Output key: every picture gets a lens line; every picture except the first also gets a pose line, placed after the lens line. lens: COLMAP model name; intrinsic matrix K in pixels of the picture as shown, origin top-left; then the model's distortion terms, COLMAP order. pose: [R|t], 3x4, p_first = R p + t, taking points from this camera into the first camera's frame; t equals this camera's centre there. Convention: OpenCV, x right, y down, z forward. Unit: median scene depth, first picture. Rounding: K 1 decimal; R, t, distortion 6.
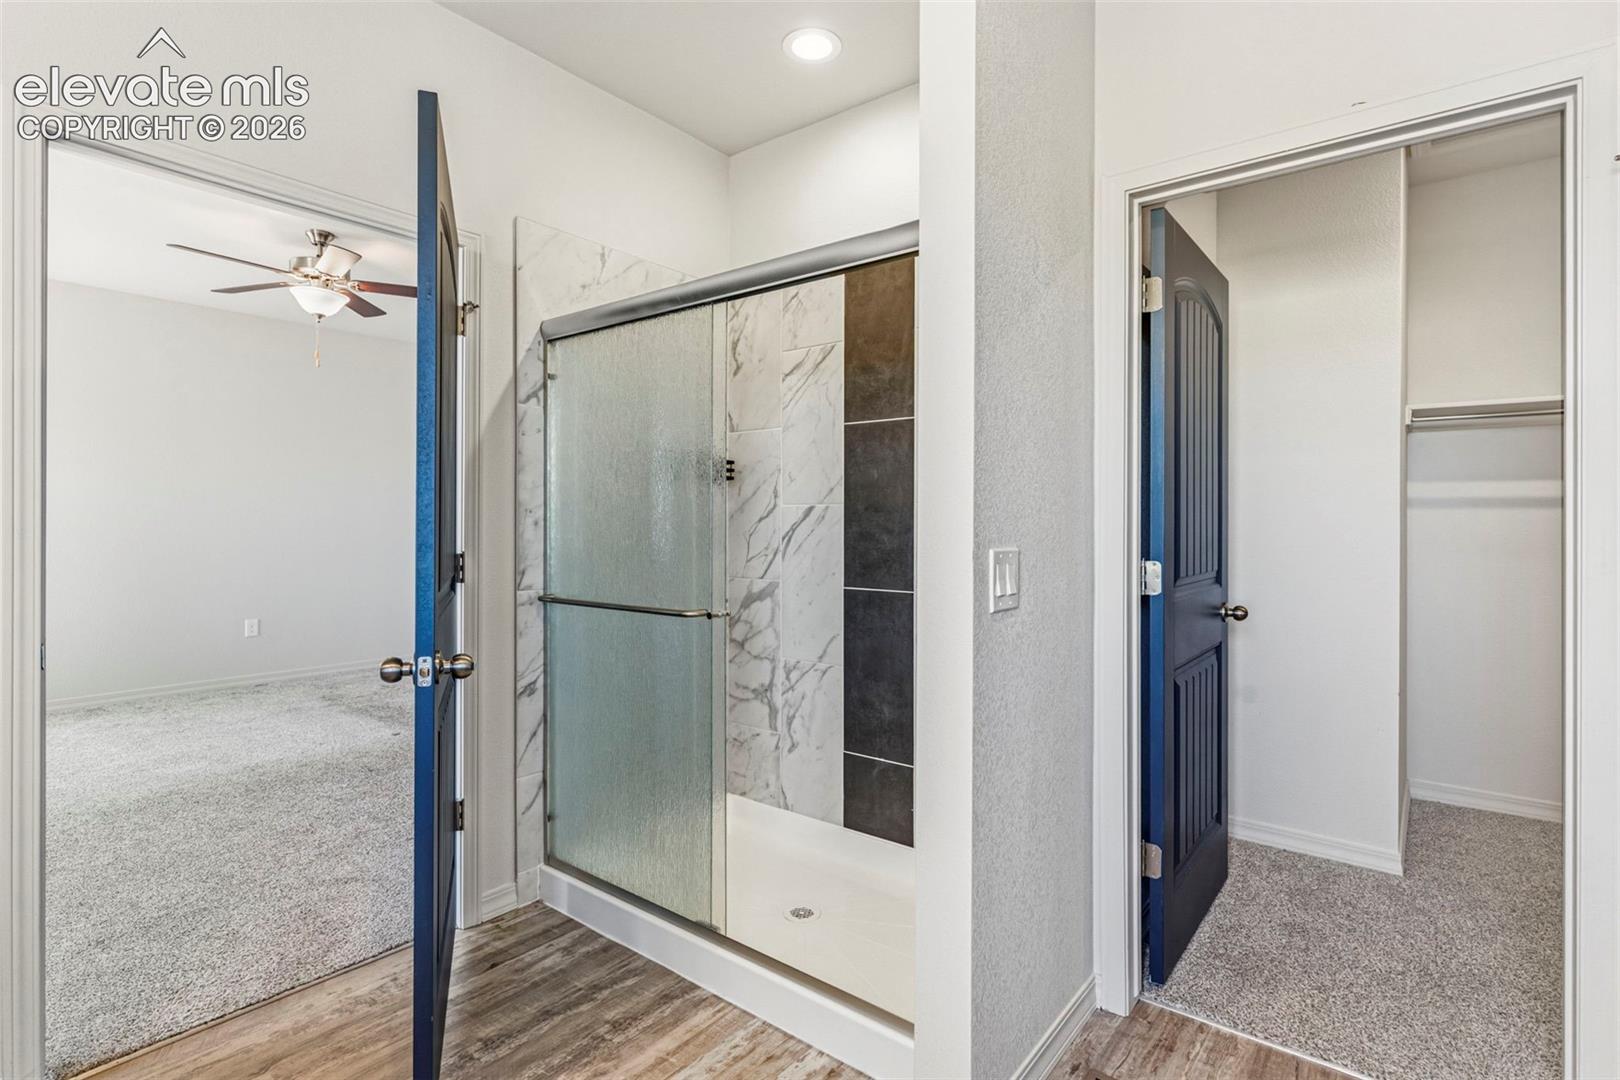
lens RADIAL K [[774.5, 0, 810.9], [0, 774.5, 533.9], [0, 0, 1]] dist [-0.004632, -0.000095]
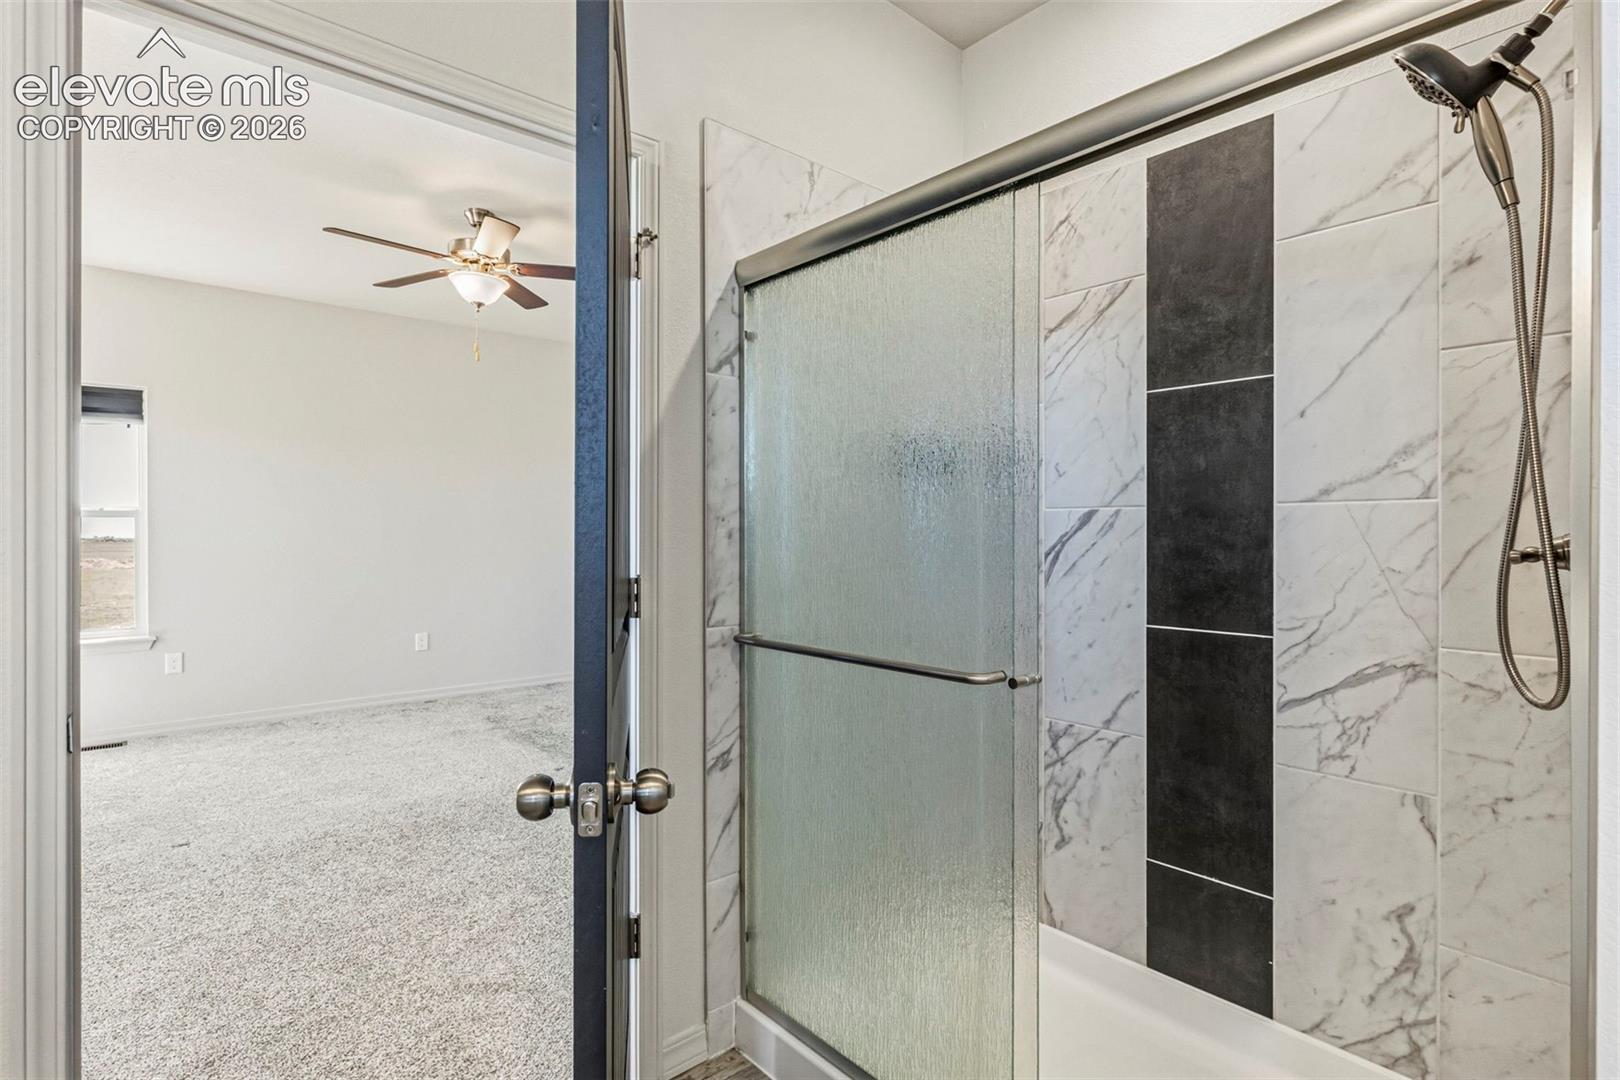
lens RADIAL K [[779.6, 0, 816.6], [0, 779.6, 545.3], [0, 0, 1]] dist [-0.003691, -0.000444]
pose [[0.984291, -0.000250, -0.176556, -0.133485], [0.001084, 0.999989, 0.004627, -0.007247], [0.176553, -0.004746, 0.984280, 0.265878]]
